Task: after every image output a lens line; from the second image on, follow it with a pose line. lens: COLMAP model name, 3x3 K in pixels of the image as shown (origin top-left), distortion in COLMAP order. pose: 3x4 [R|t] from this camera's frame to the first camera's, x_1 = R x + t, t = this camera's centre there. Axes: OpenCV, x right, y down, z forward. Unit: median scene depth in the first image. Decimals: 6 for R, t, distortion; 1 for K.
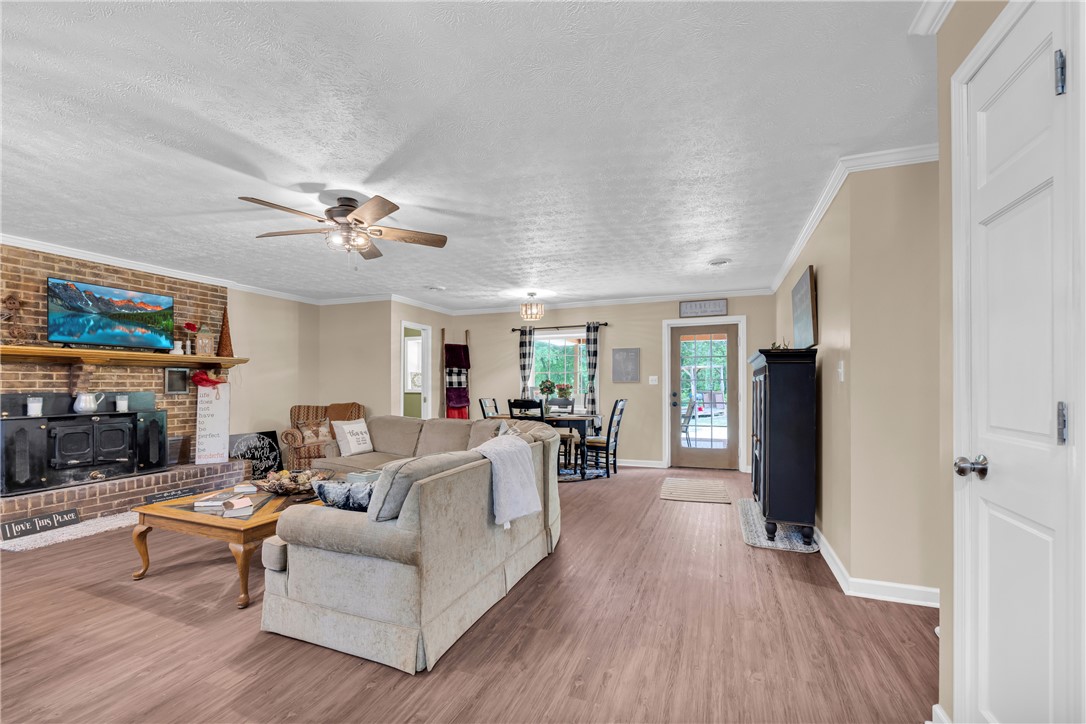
lens RADIAL K [[449.4, 0, 540.8], [0, 449.4, 385.3], [0, 0, 1]] dist [0.004640, -0.000680]
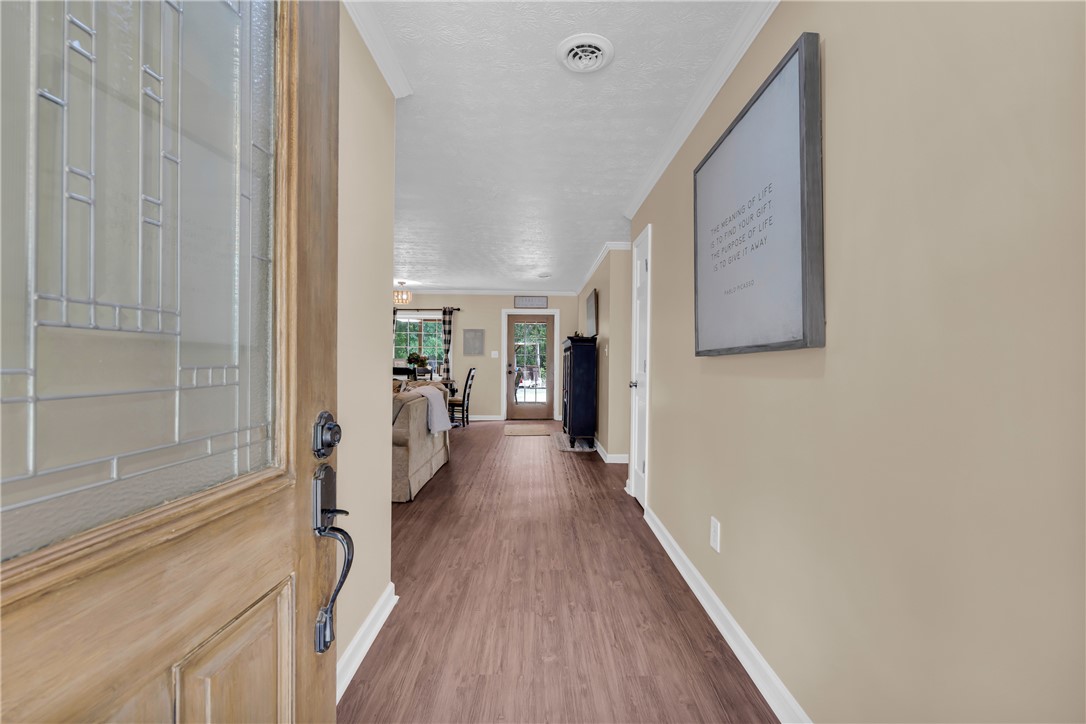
lens RADIAL K [[449.4, 0, 541.1], [0, 449.4, 359.8], [0, 0, 1]] dist [0.004640, -0.000680]
pose [[0.923332, 0.011157, 0.383841, -0.145552], [-0.010923, 0.999936, -0.002790, 0.008248], [-0.383848, -0.001617, 0.923395, -0.299495]]
